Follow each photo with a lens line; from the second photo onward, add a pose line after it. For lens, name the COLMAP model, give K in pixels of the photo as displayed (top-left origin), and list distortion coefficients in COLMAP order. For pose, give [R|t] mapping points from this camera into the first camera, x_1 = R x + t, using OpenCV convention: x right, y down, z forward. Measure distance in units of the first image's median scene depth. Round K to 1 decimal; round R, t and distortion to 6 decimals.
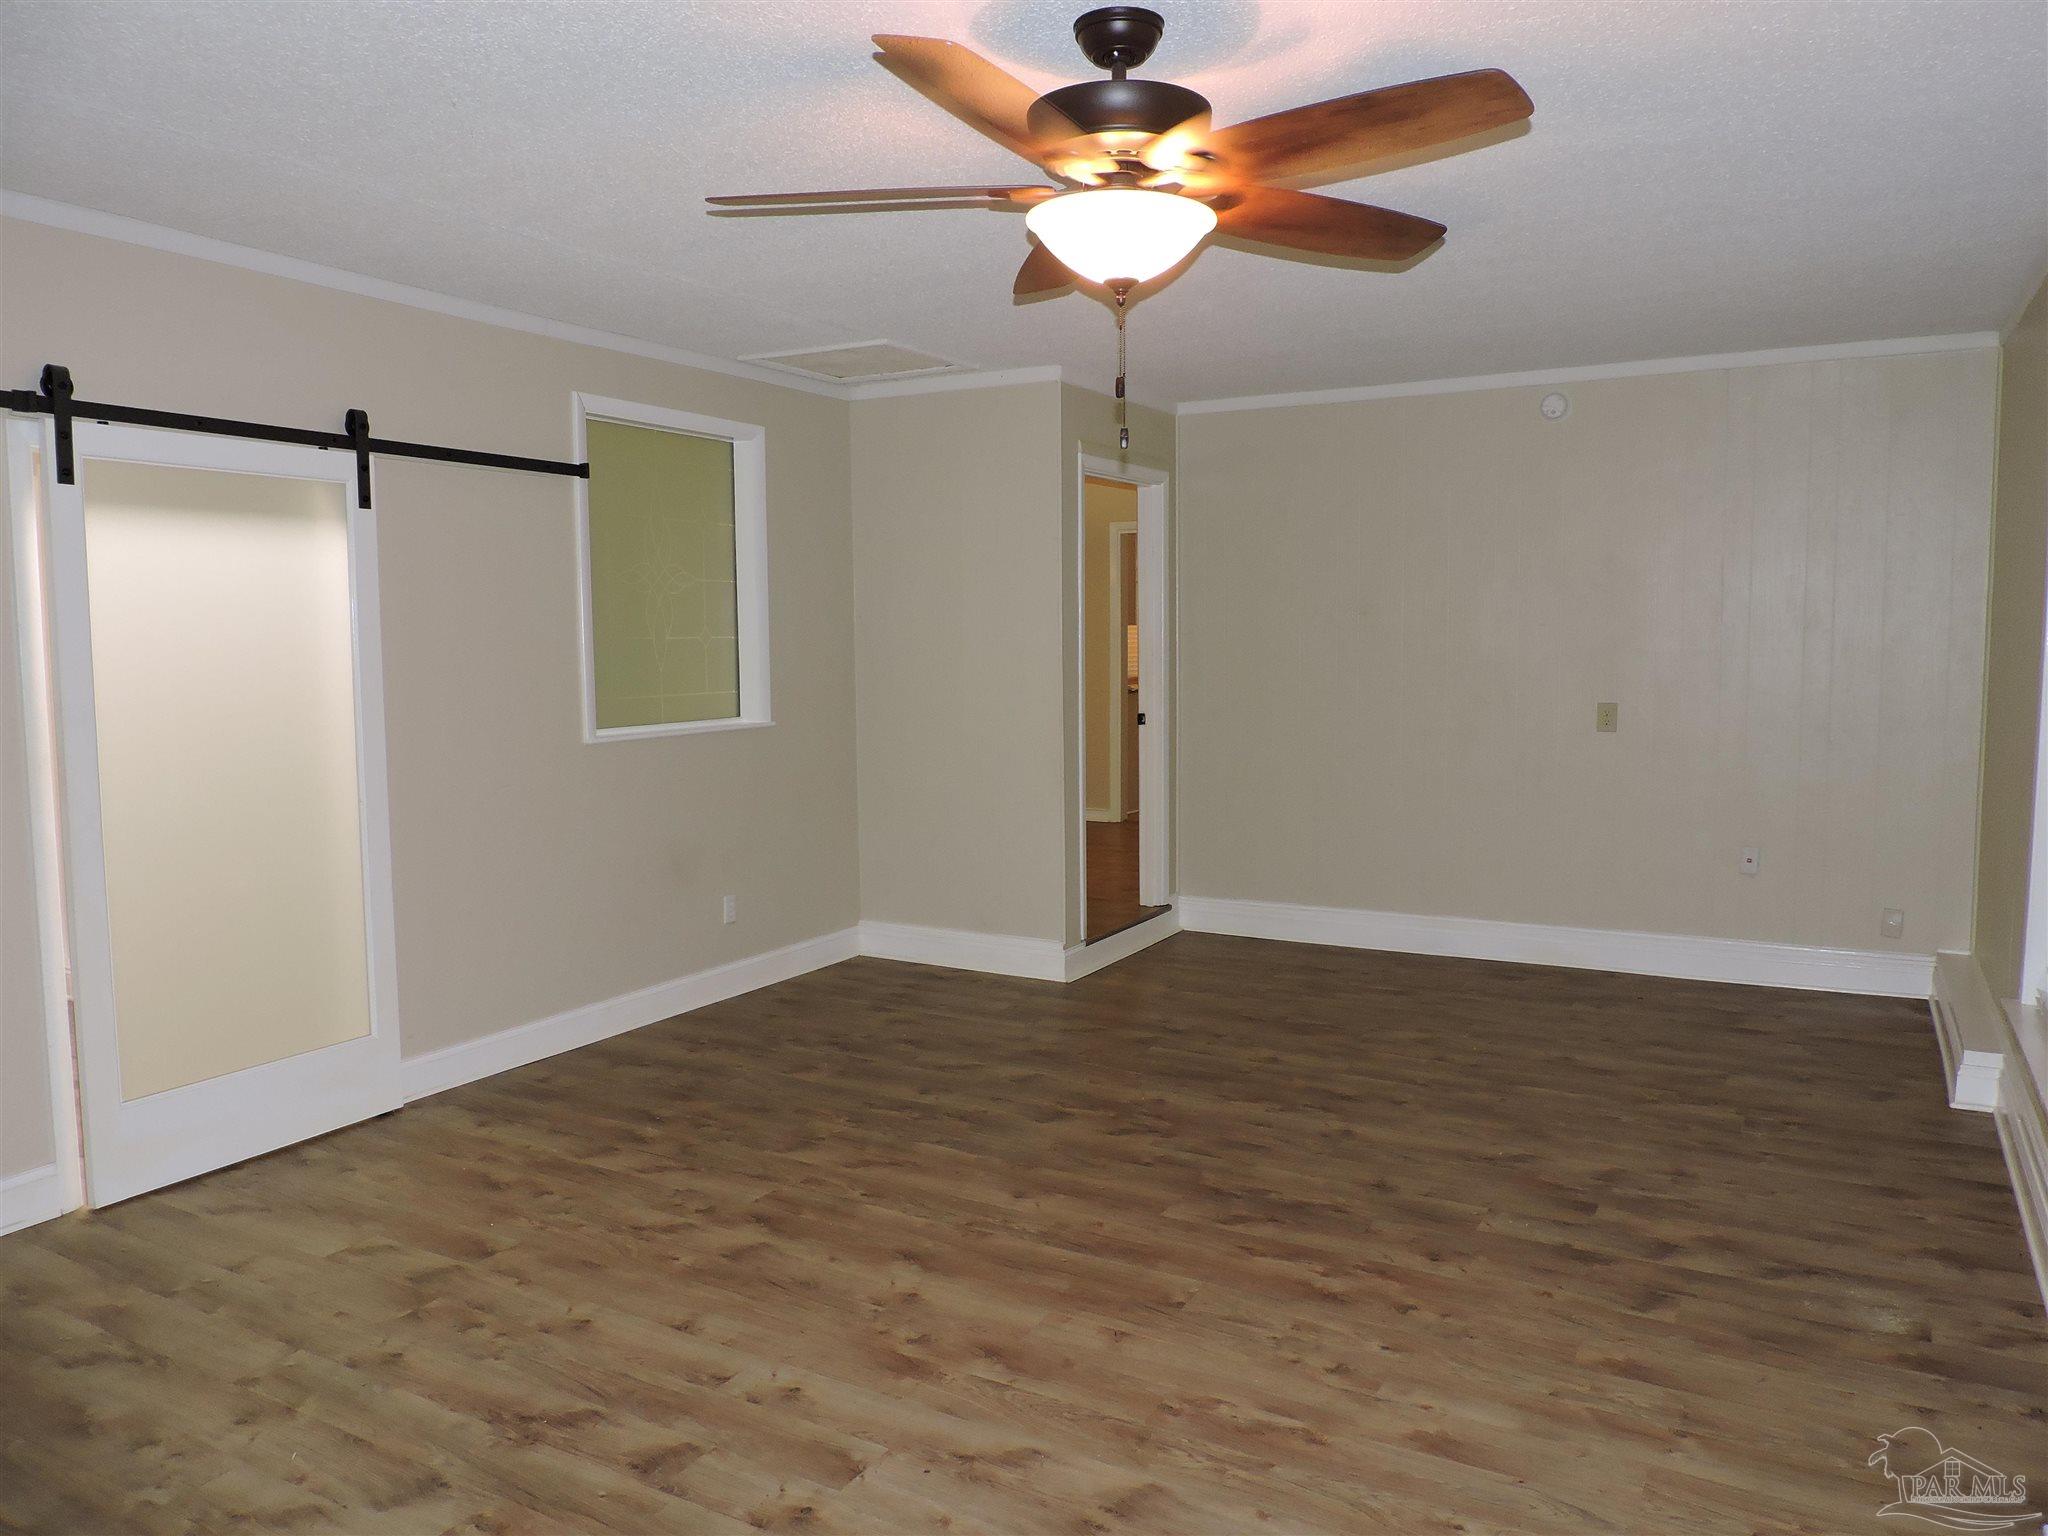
lens RADIAL K [[1455.3, 0, 1028.2], [0, 1455.3, 768.8], [0, 0, 1]] dist [-0.027950, 0.011313]
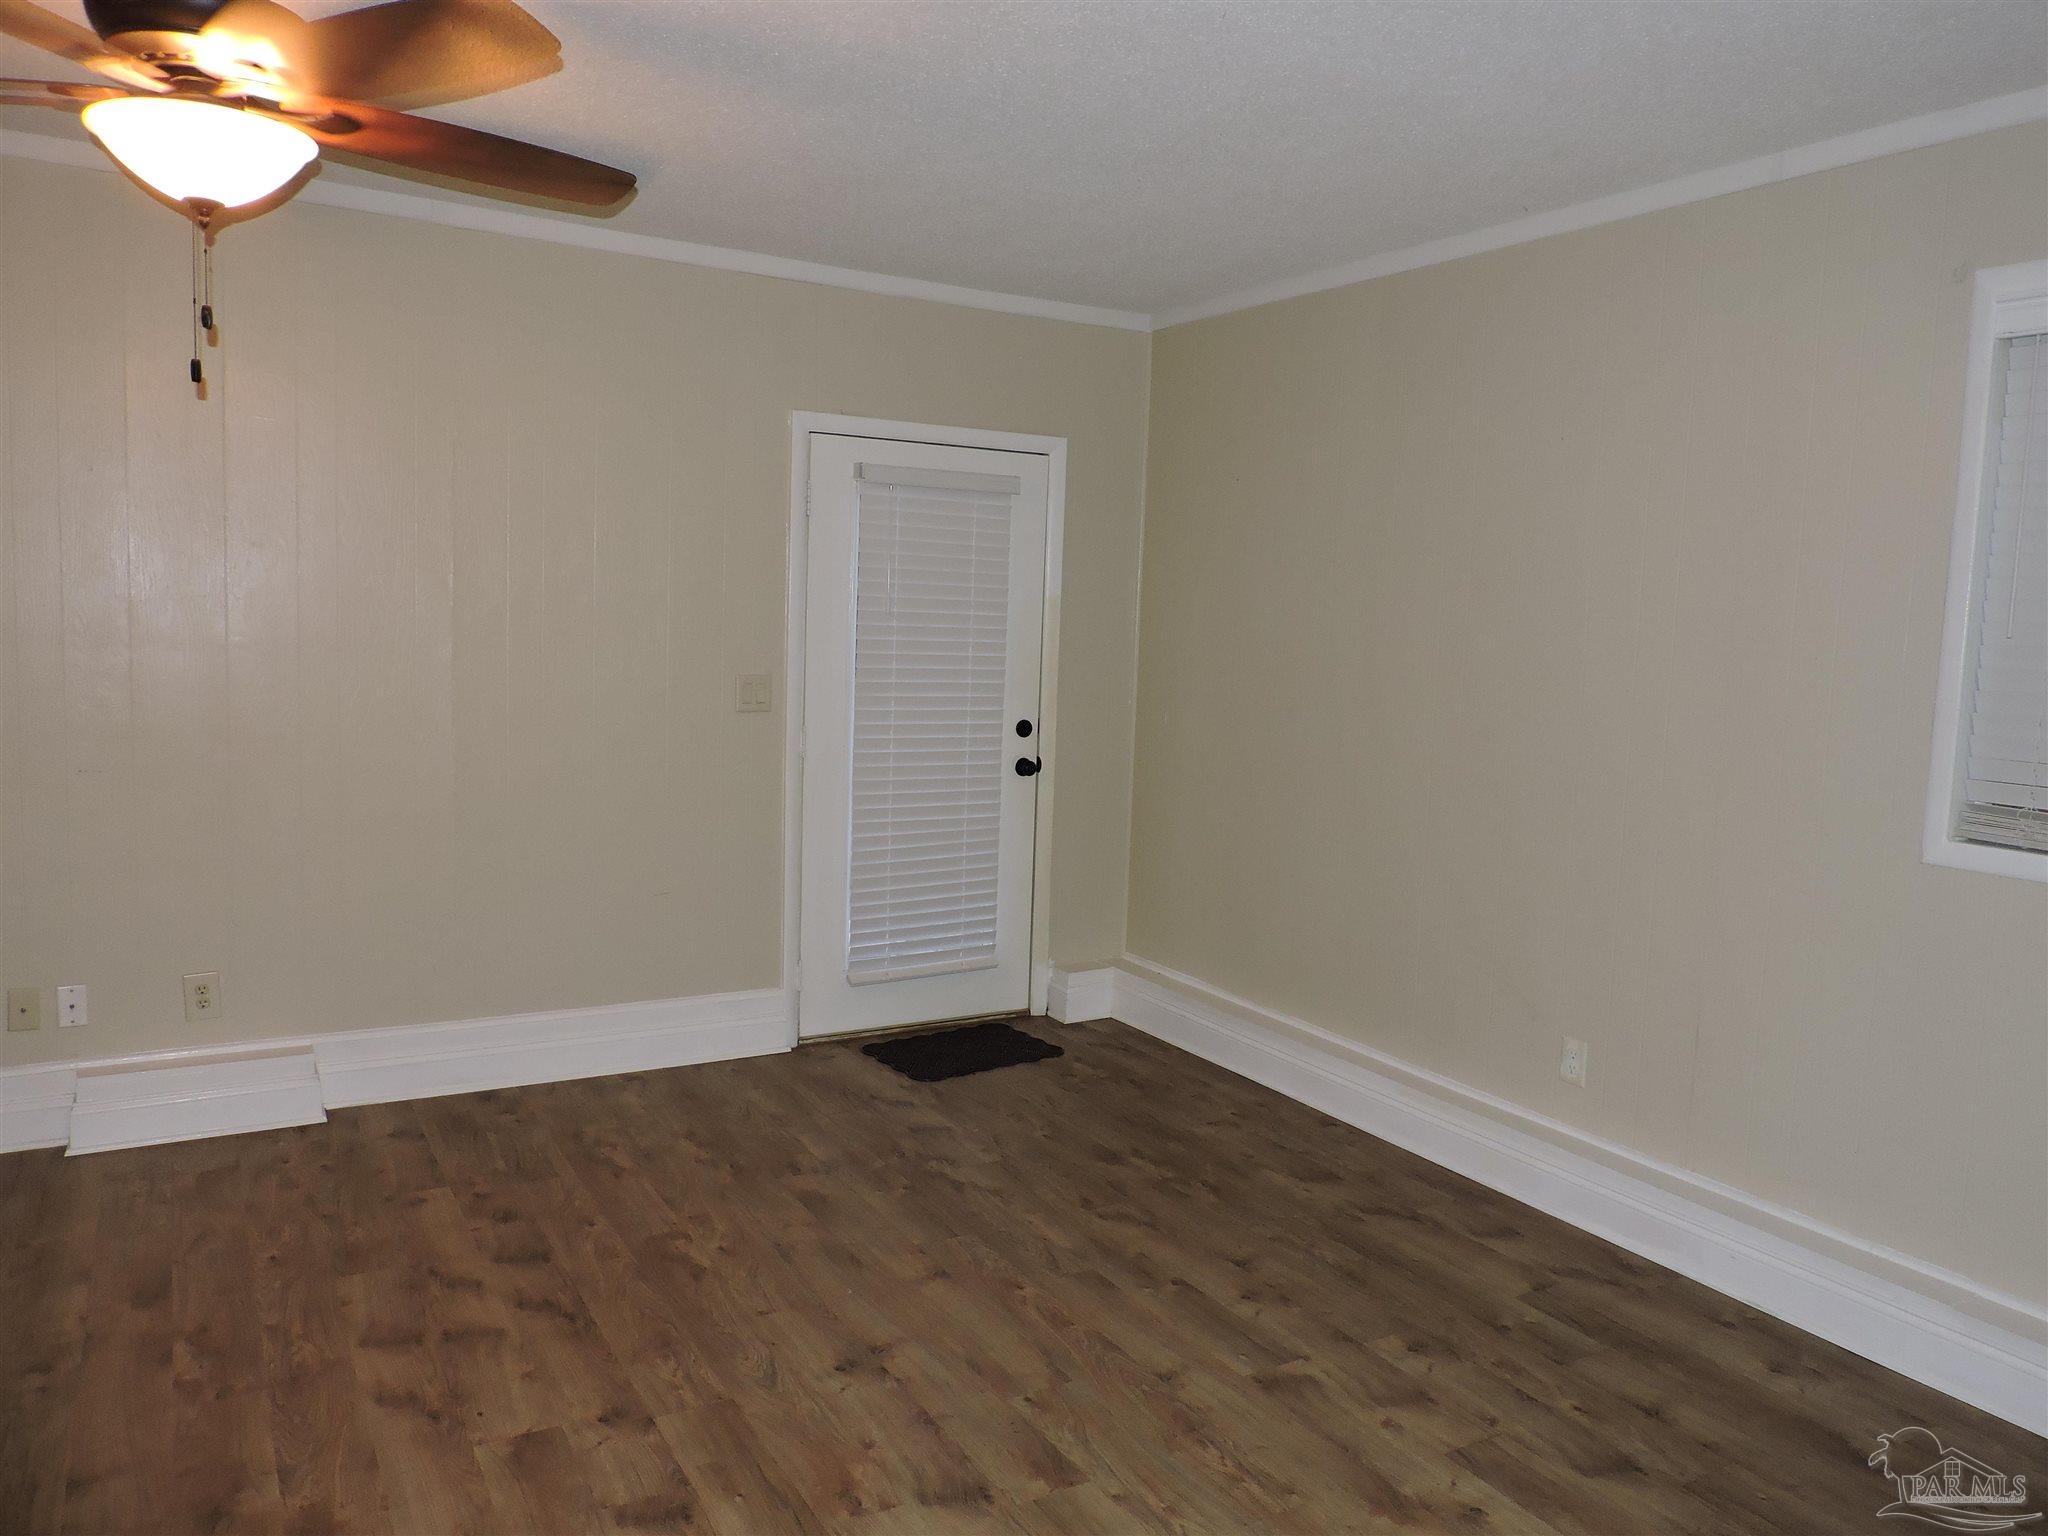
lens RADIAL K [[1455.3, 0, 1028.2], [0, 1455.3, 768.8], [0, 0, 1]] dist [-0.027950, 0.011313]
pose [[-0.862713, -0.080201, 0.499293, -0.710120], [0.017458, 0.982031, 0.187908, -0.120990], [-0.505392, 0.170828, -0.845812, 1.283149]]
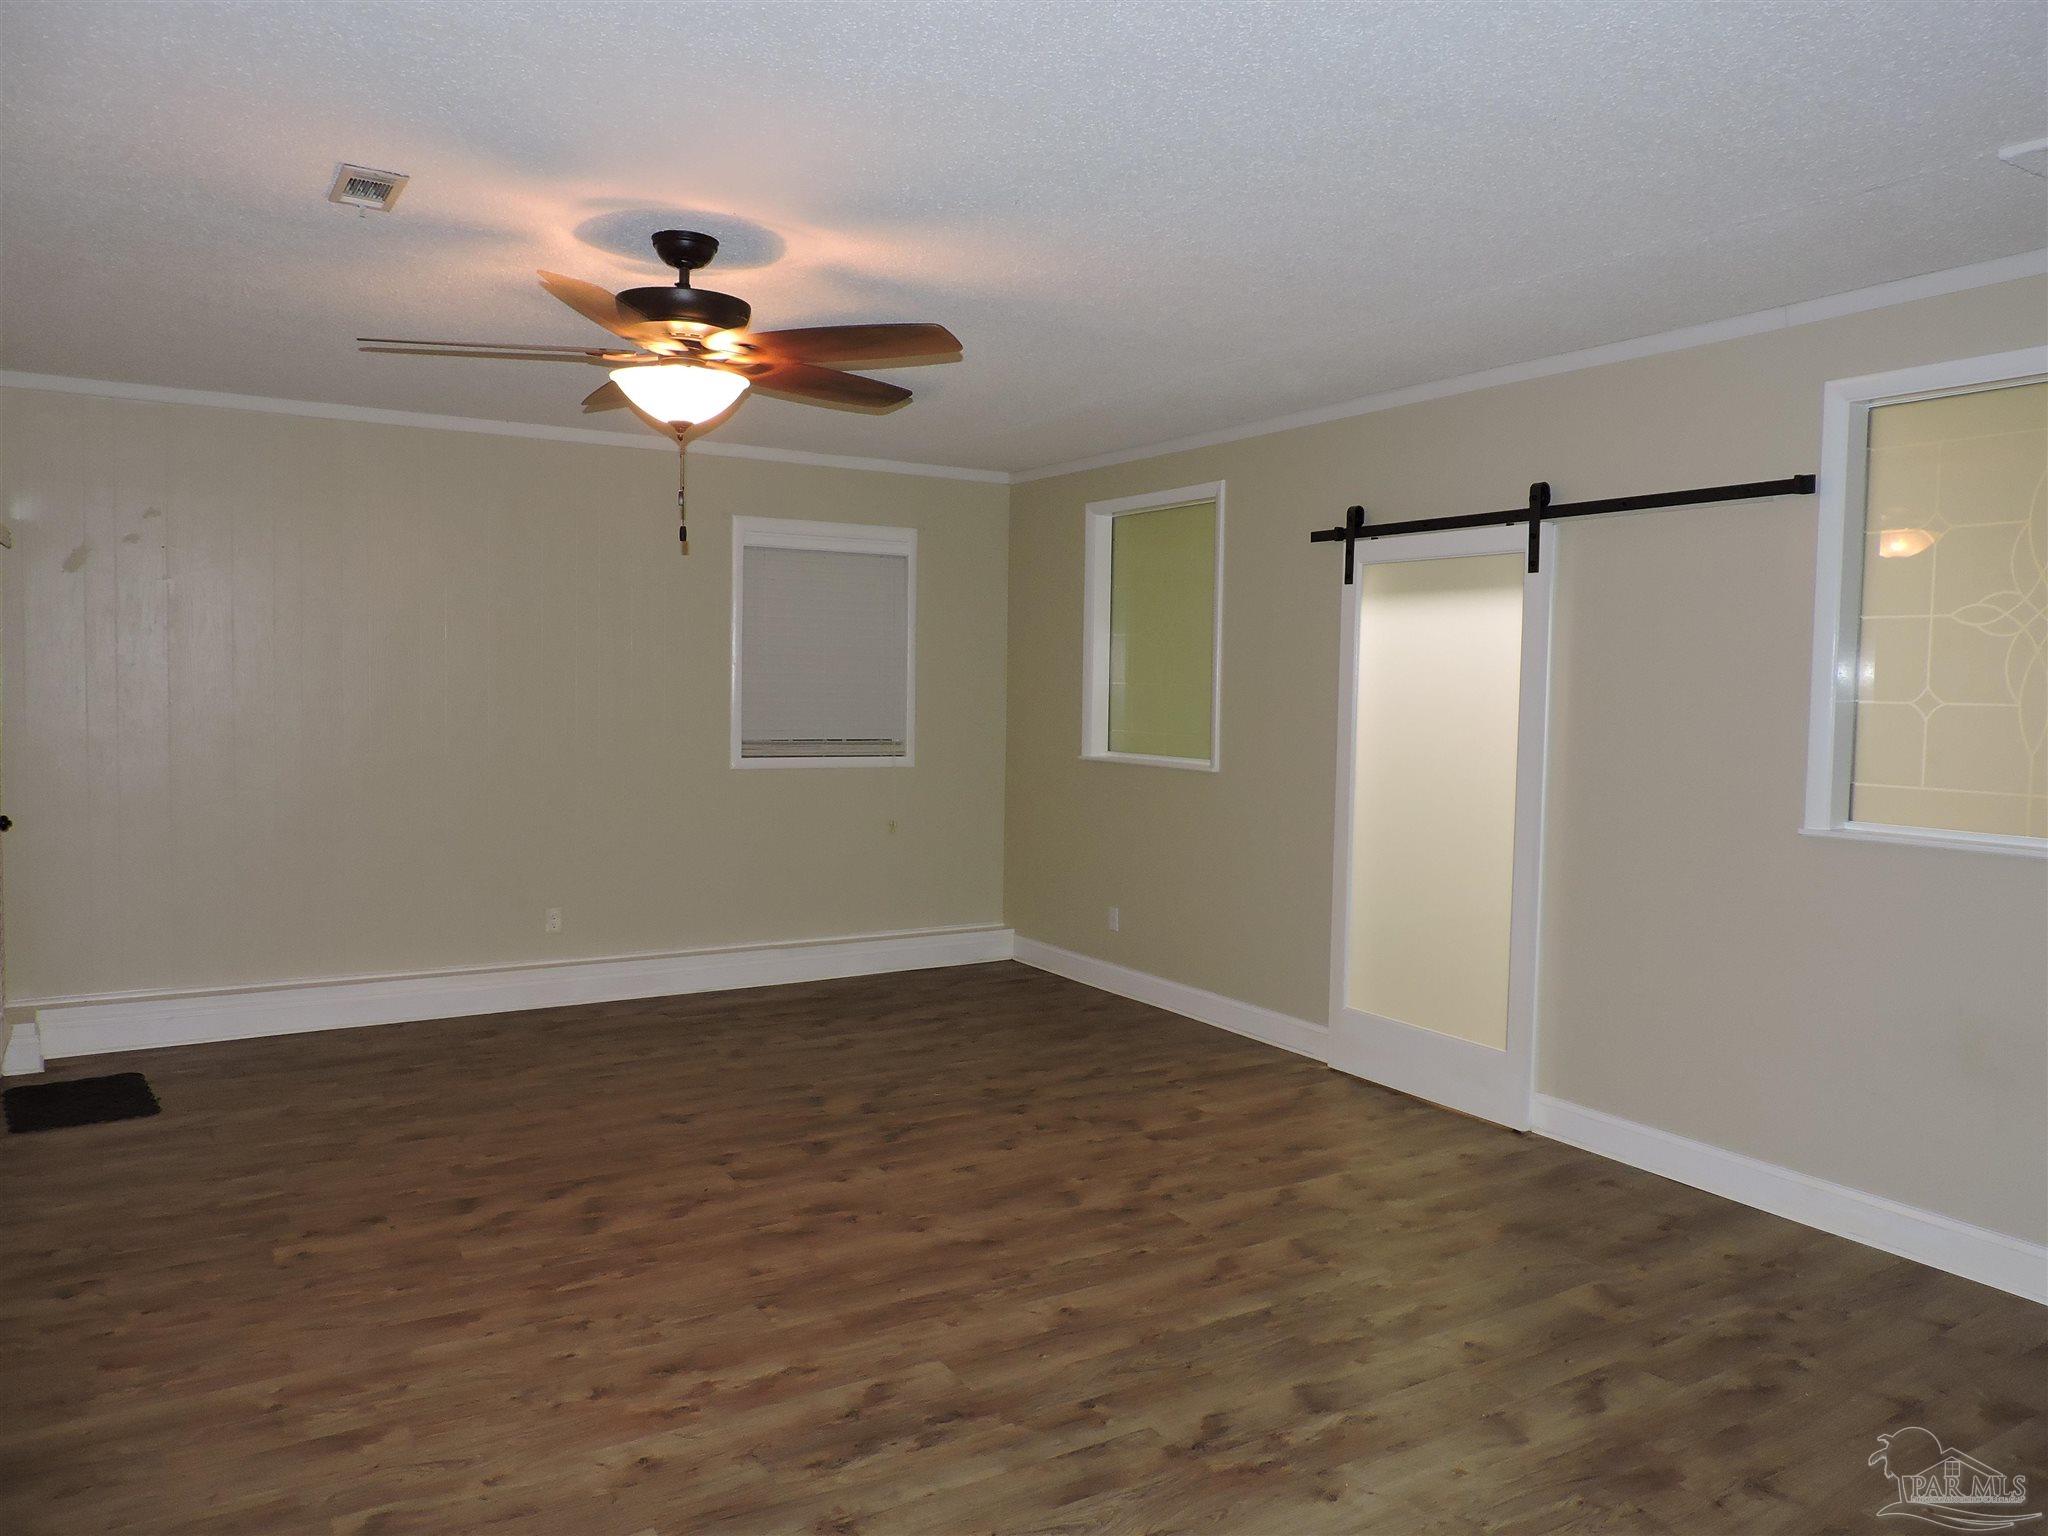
lens RADIAL K [[1455.3, 0, 1028.2], [0, 1455.3, 768.8], [0, 0, 1]] dist [-0.027950, 0.011313]
pose [[-0.497358, 0.052666, -0.865945, 0.917078], [-0.093453, 0.989095, 0.113831, -0.163653], [0.862497, 0.137540, -0.487012, 1.646426]]
